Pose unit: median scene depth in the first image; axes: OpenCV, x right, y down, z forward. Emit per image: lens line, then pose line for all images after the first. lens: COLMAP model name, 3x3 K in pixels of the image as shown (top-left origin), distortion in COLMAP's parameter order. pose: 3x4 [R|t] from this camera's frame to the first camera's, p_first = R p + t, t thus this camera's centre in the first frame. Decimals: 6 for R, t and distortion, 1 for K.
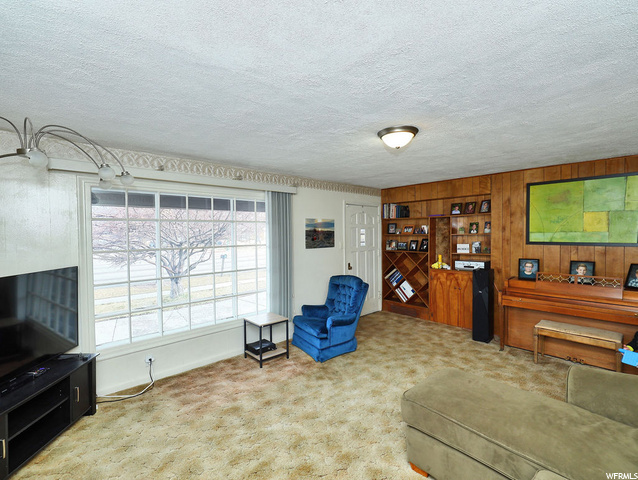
lens RADIAL K [[299.7, 0, 321.9], [0, 299.7, 240.4], [0, 0, 1]] dist [-0.000020, -0.000127]
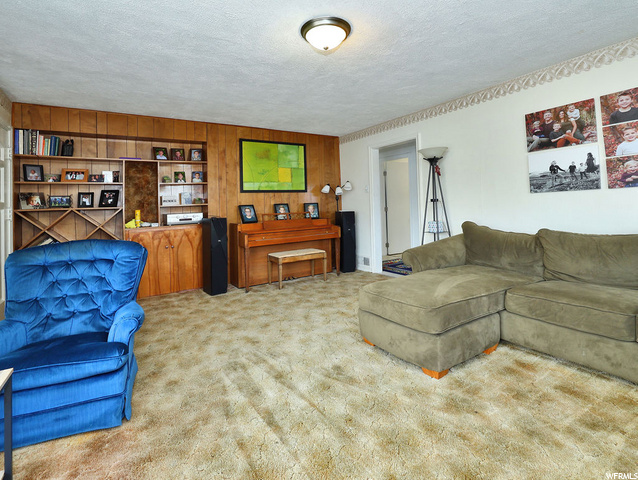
lens RADIAL K [[294.1, 0, 309.2], [0, 294.1, 196.7], [0, 0, 1]] dist [0.001052, 0.000402]
pose [[0.214156, 0.031003, 0.976307, -0.331406], [0.047893, 0.997961, -0.042196, 0.087476], [-0.975625, 0.055795, 0.212234, 0.529438]]
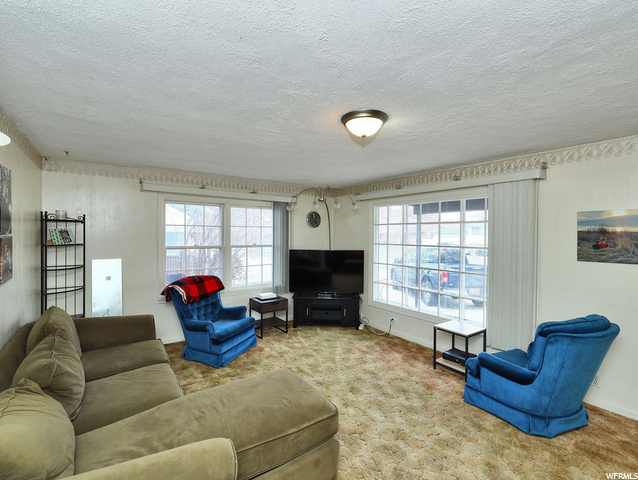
lens RADIAL K [[311.2, 0, 319.0], [0, 311.2, 240.0], [0, 0, 1]] dist [0.000789, 0.000112]
pose [[-0.134211, 0.030791, -0.990474, 0.714446], [-0.028998, 0.998967, 0.034984, -0.024013], [0.990528, 0.033417, -0.133179, 0.614050]]
